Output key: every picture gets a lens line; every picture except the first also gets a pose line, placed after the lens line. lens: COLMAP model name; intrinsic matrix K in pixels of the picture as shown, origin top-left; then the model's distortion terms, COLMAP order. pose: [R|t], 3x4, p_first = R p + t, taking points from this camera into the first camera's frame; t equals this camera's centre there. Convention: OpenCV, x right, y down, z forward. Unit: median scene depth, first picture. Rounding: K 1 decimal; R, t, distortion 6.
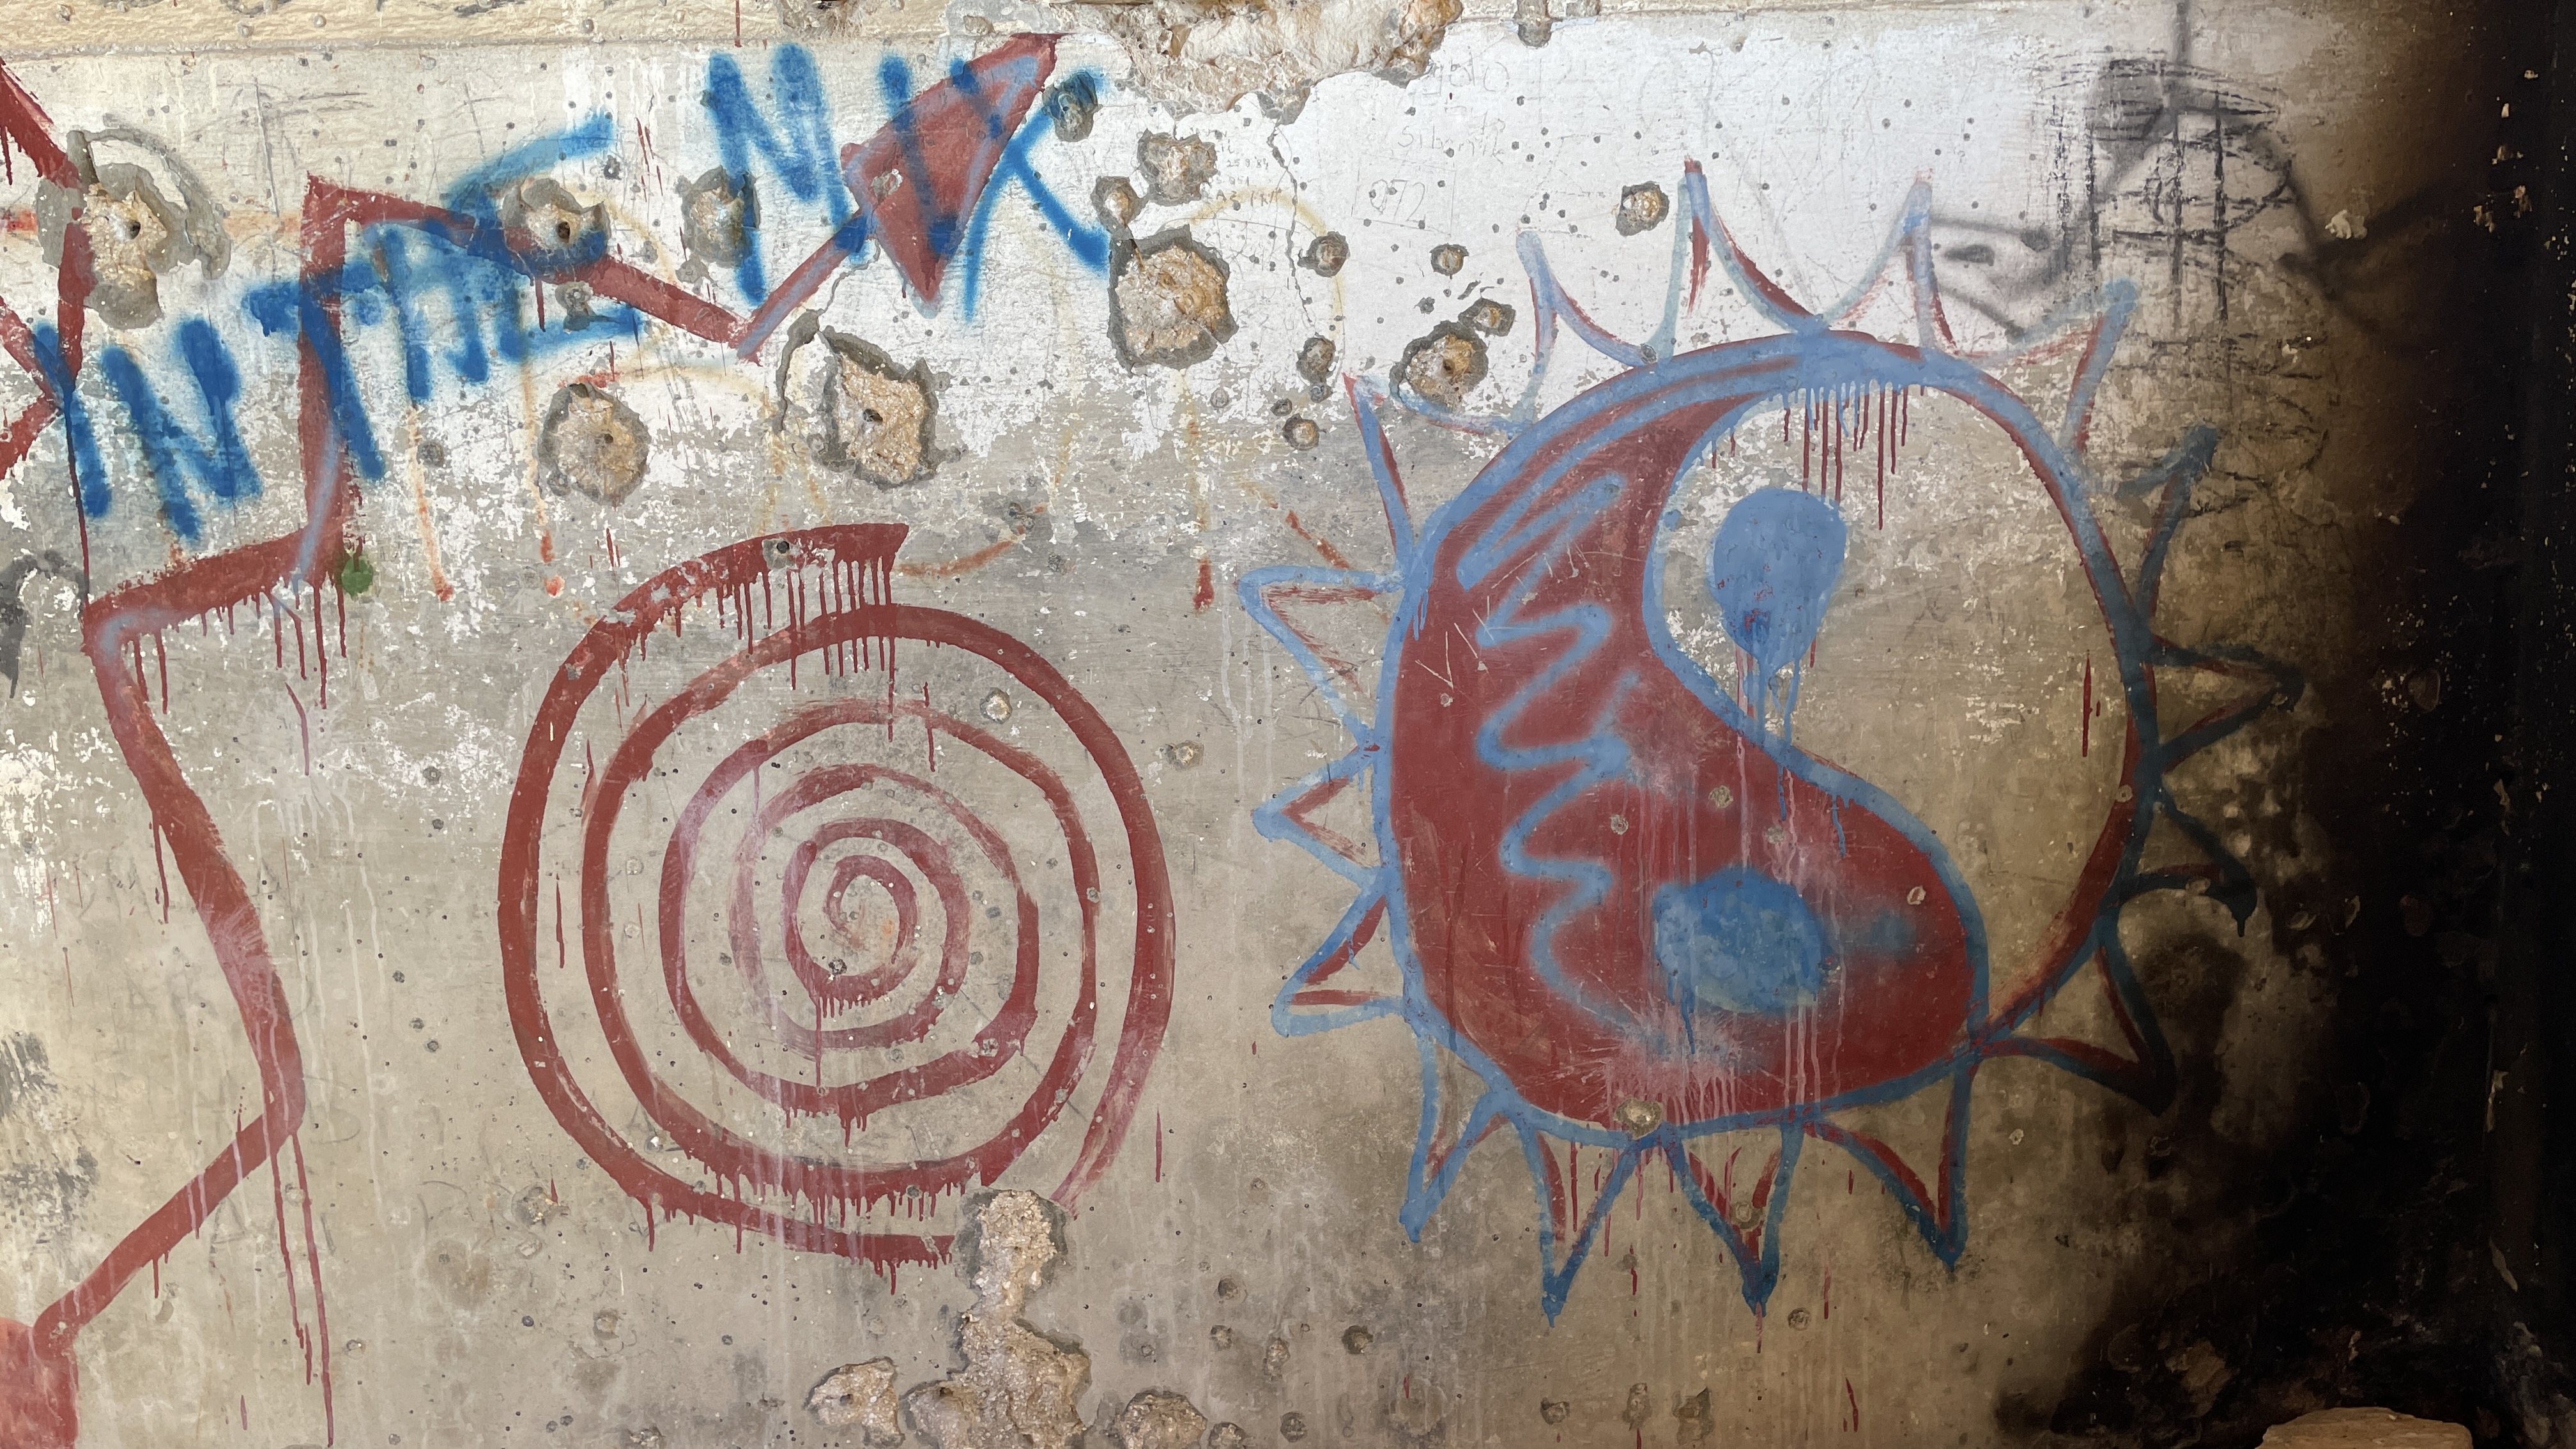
lens RADIAL K [[1942.7, 0, 1296.2], [0, 1942.7, 715.7], [0, 0, 1]] dist [0.097556, -0.121496]
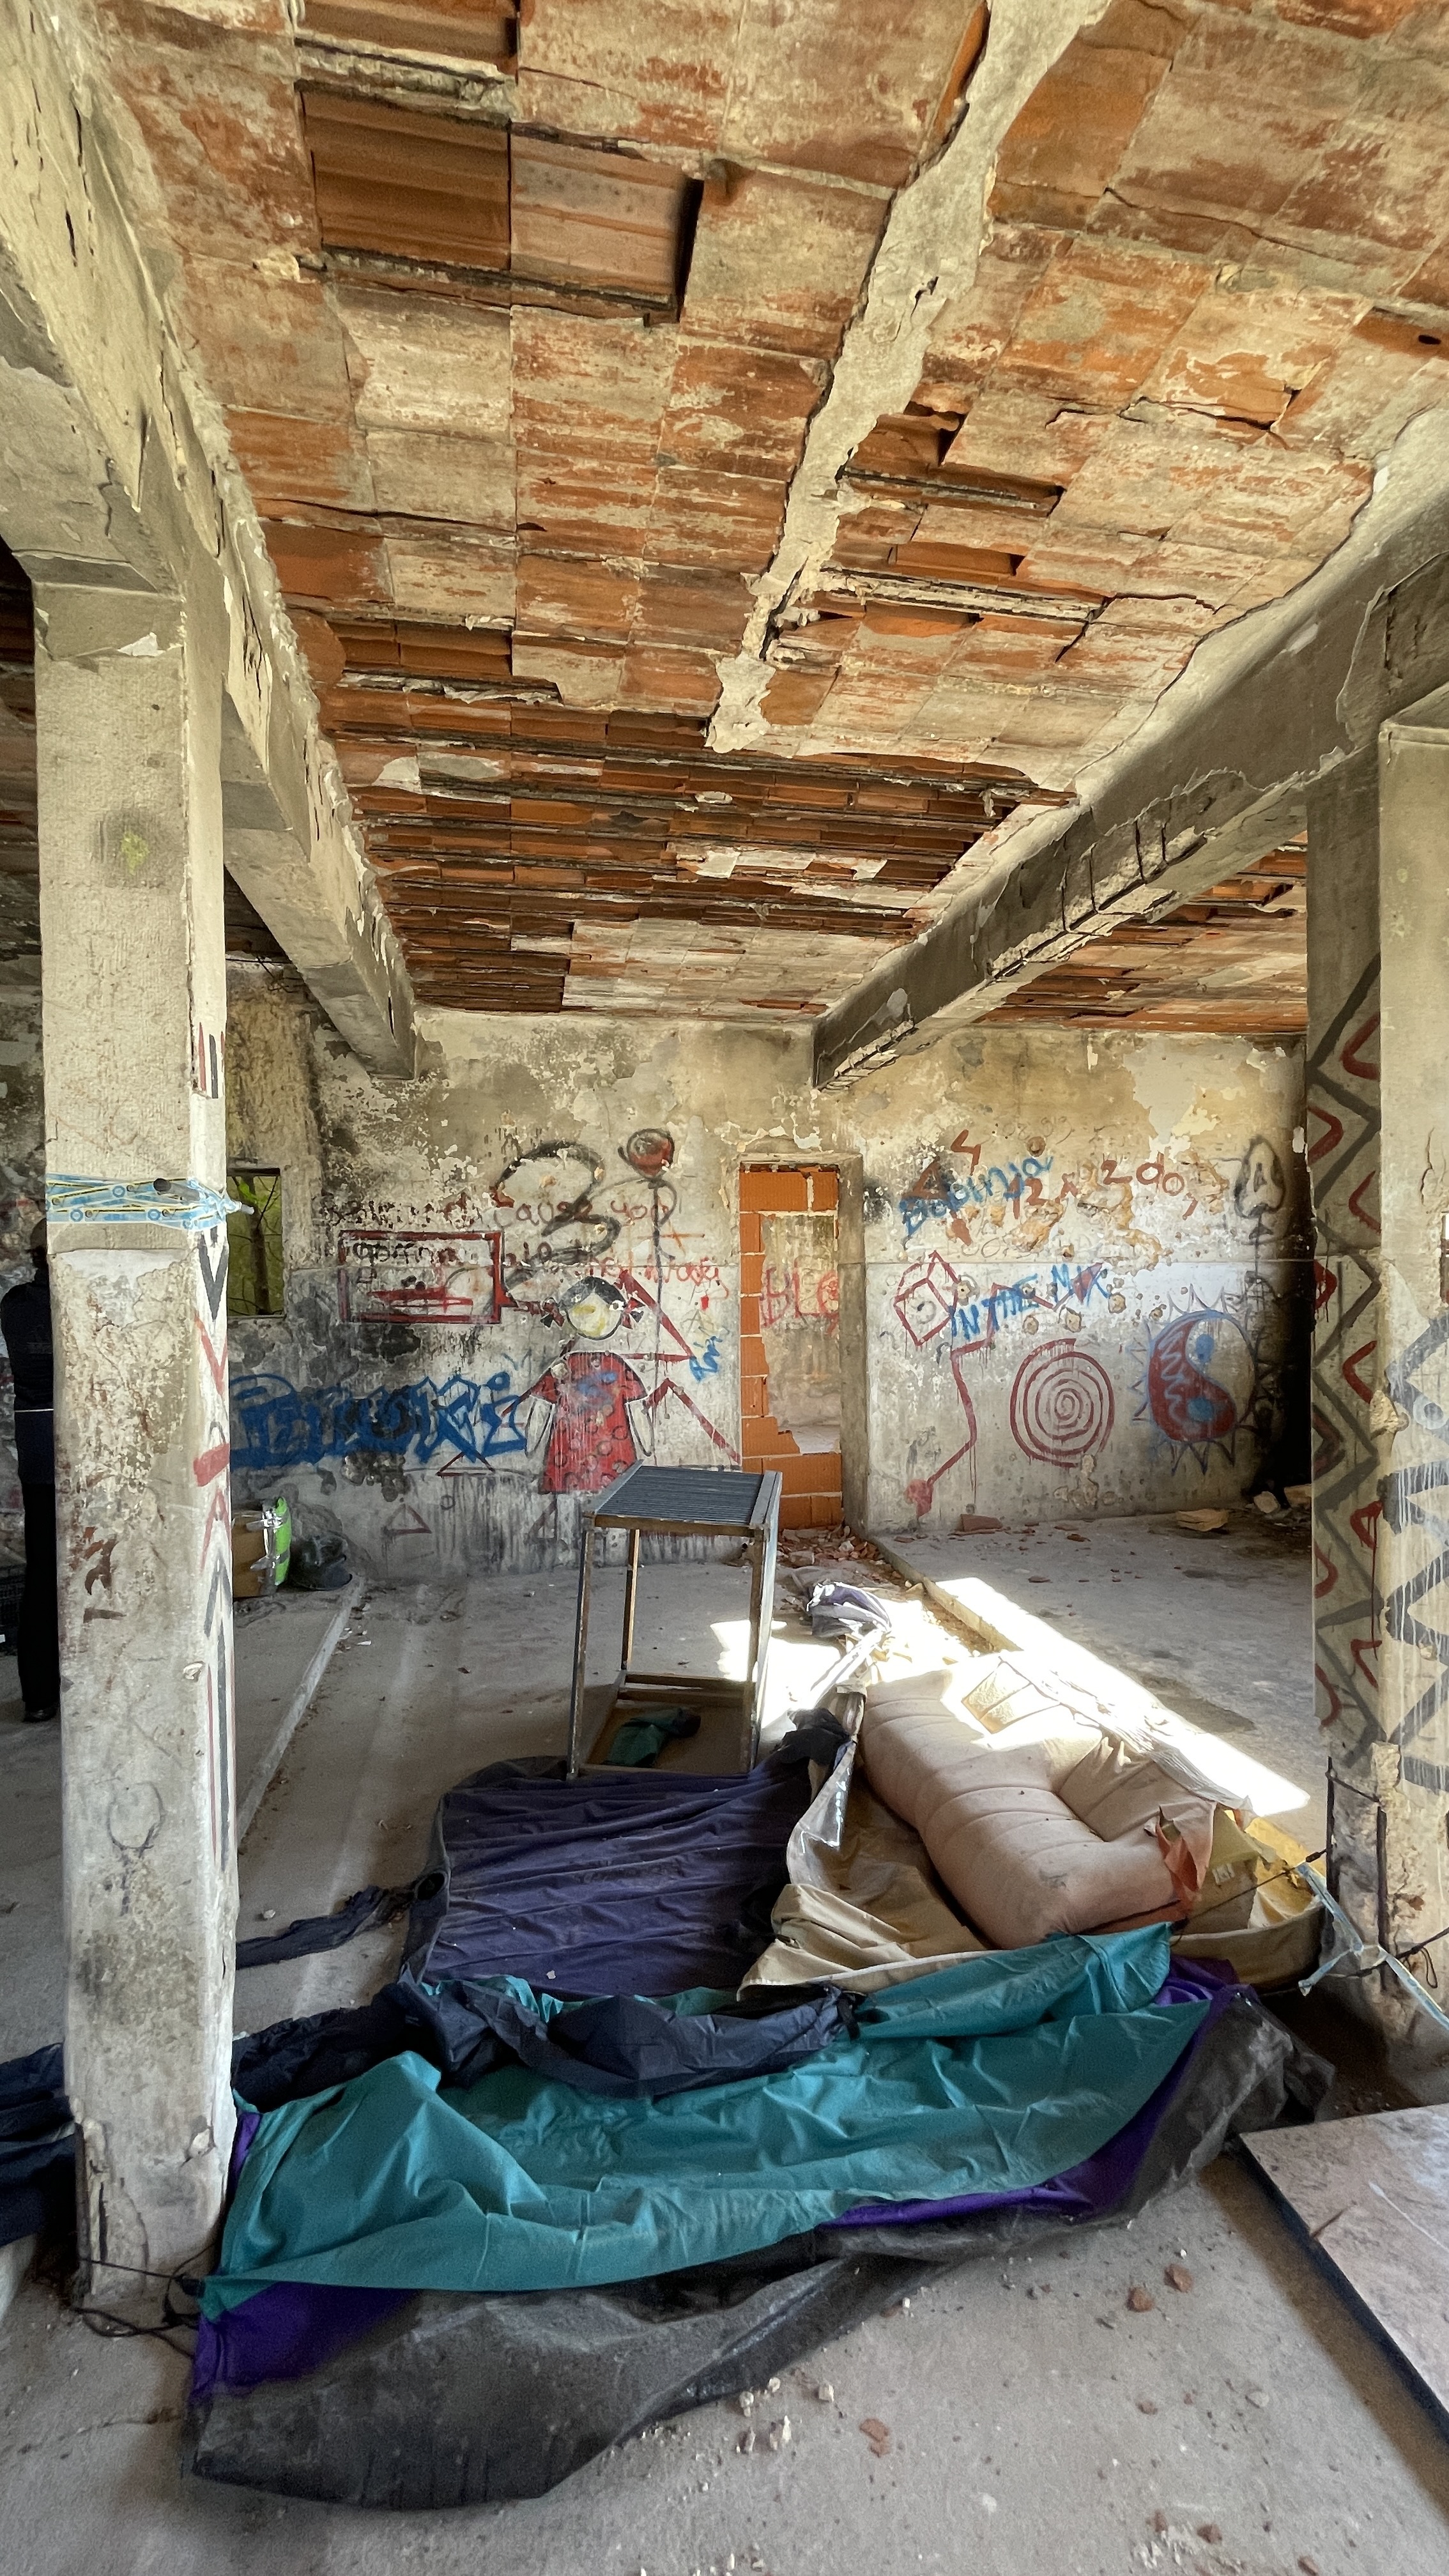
lens RADIAL K [[1038.4, 0, 728.6], [0, 1038.4, 1296.2], [0, 0, 1]] dist [-0.001973, 0.000173]
pose [[0.981282, 0.017417, 0.191789, -1.877971], [0.017493, 0.983723, -0.178838, 0.330337], [-0.191783, 0.178845, 0.965005, -1.930377]]
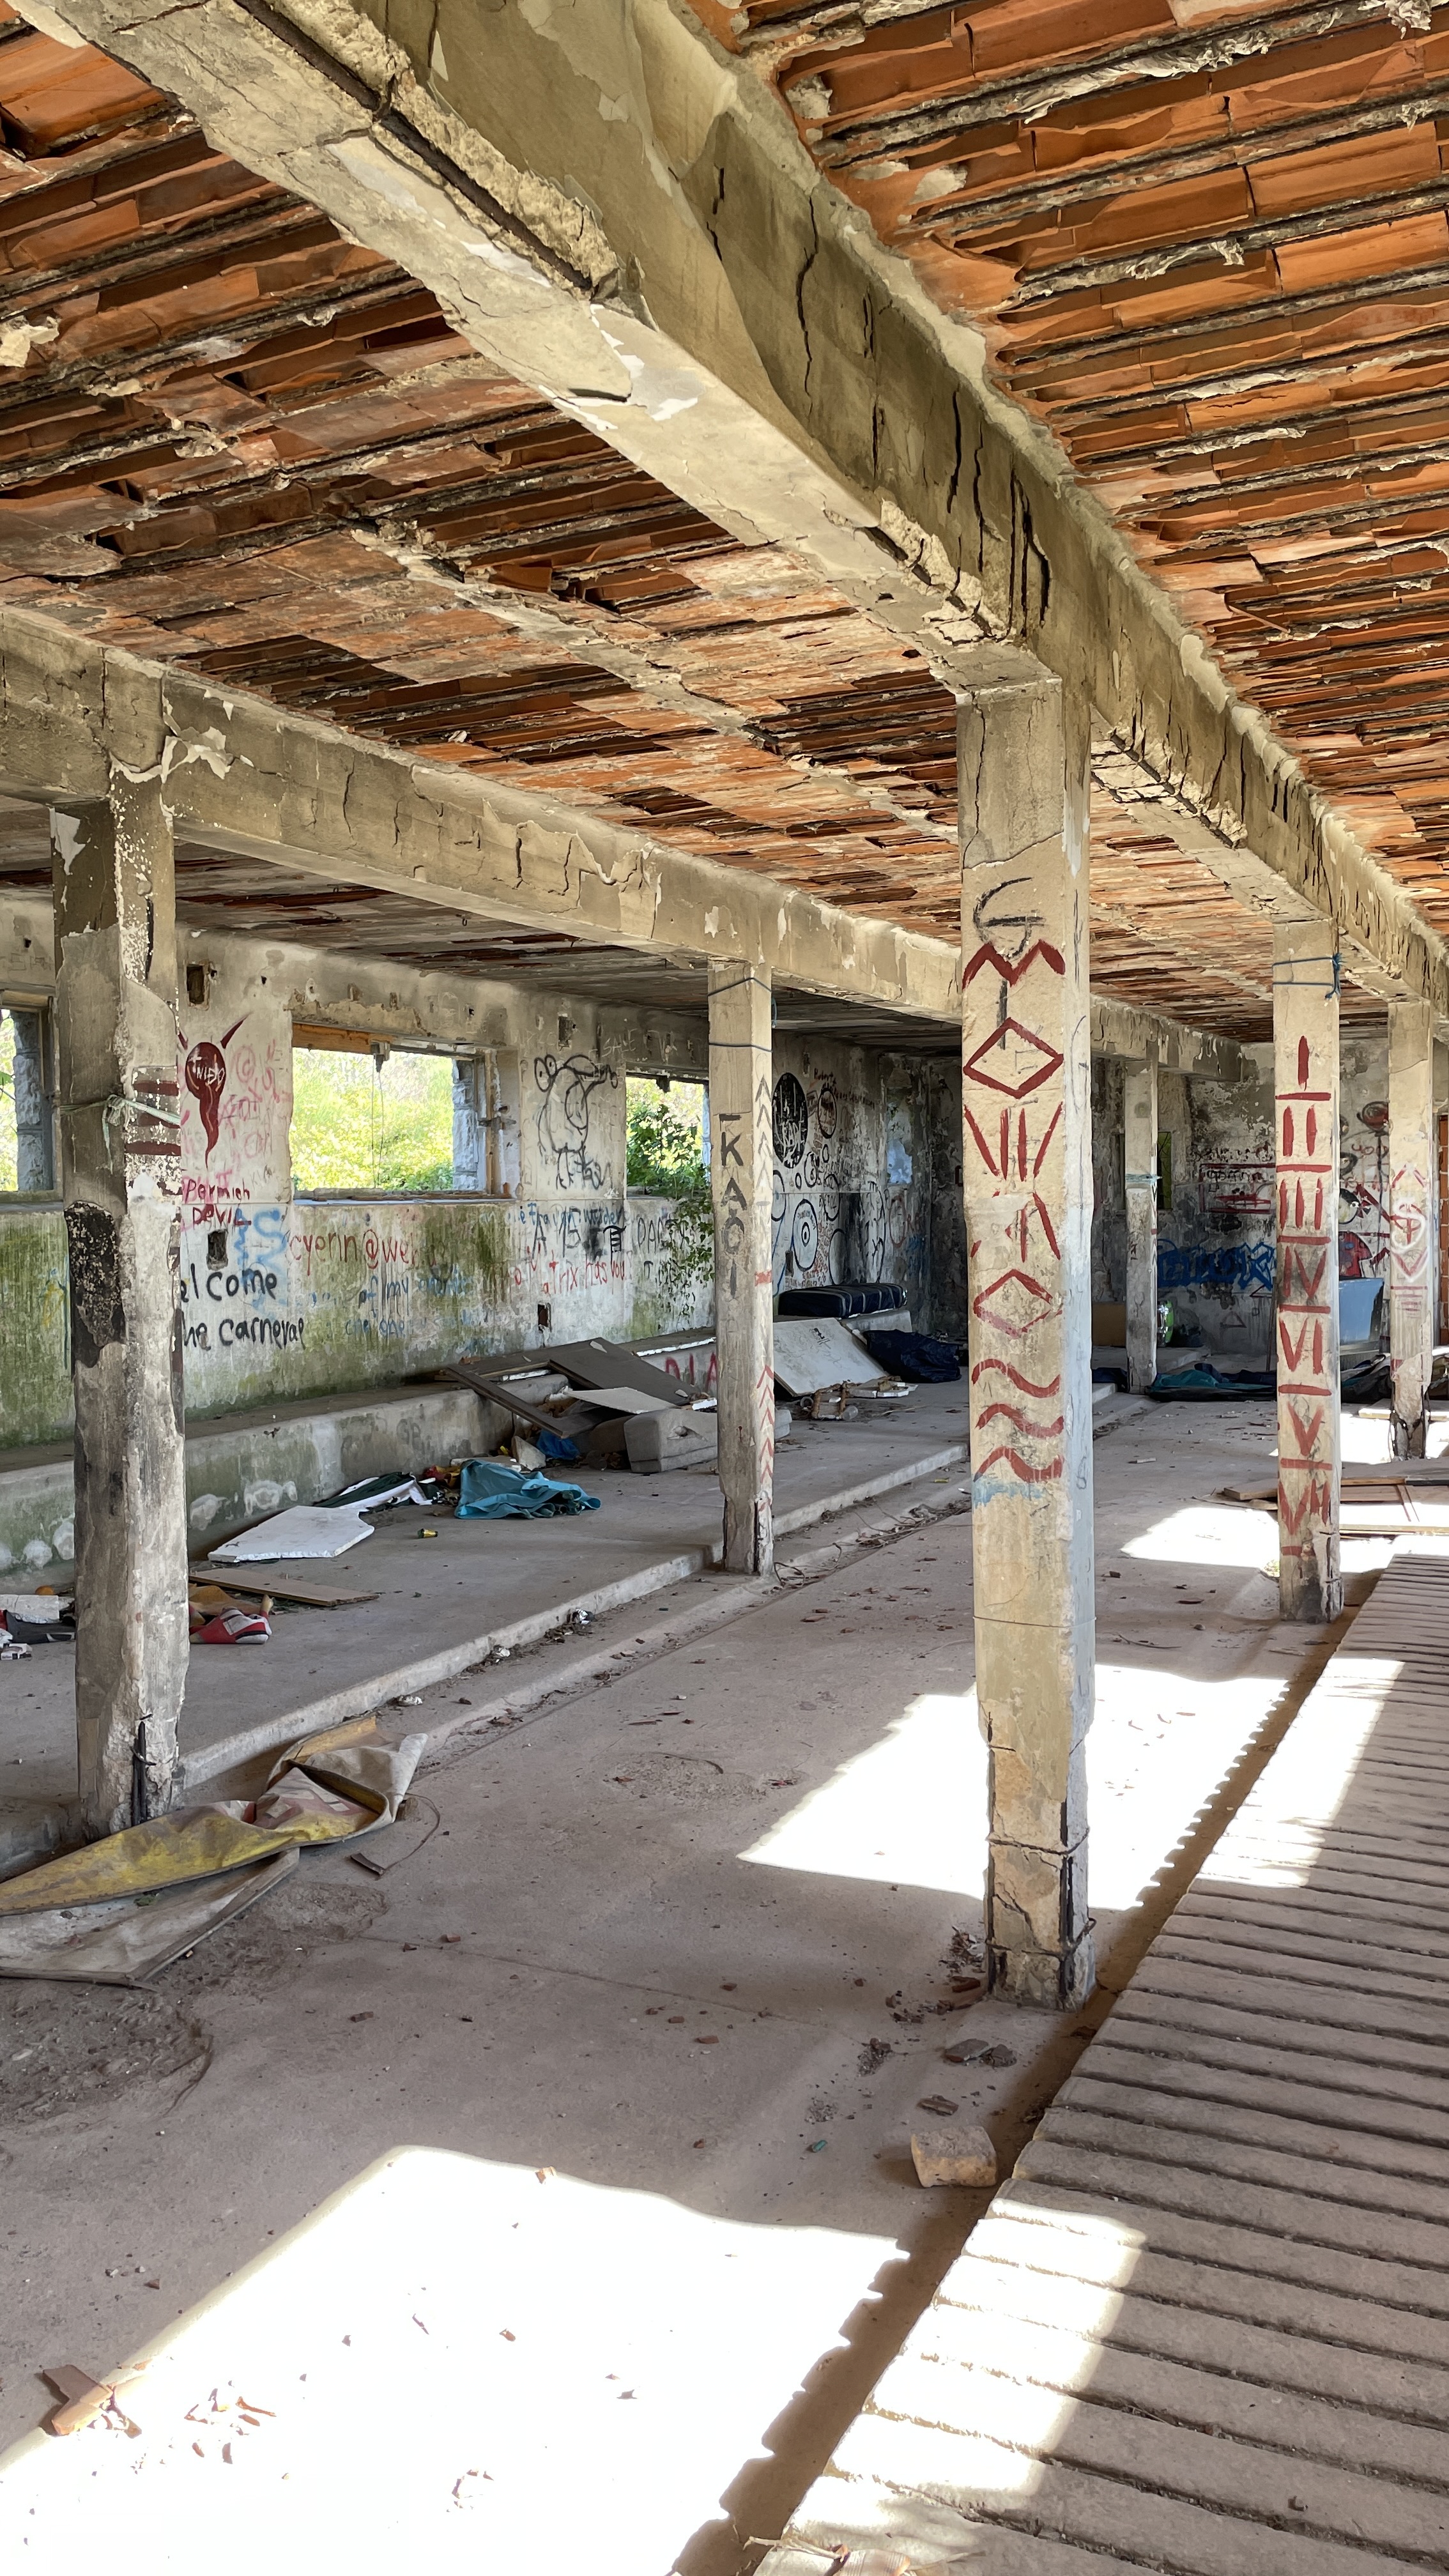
lens RADIAL K [[1942.7, 0, 720.0], [0, 1942.7, 1267.2], [0, 0, 1]] dist [0.097556, -0.121496]
pose [[0.901884, 0.036098, -0.430468, -0.274638], [-0.097500, 0.987798, -0.121441, 1.606041], [0.420832, 0.151497, 0.894399, -8.923916]]
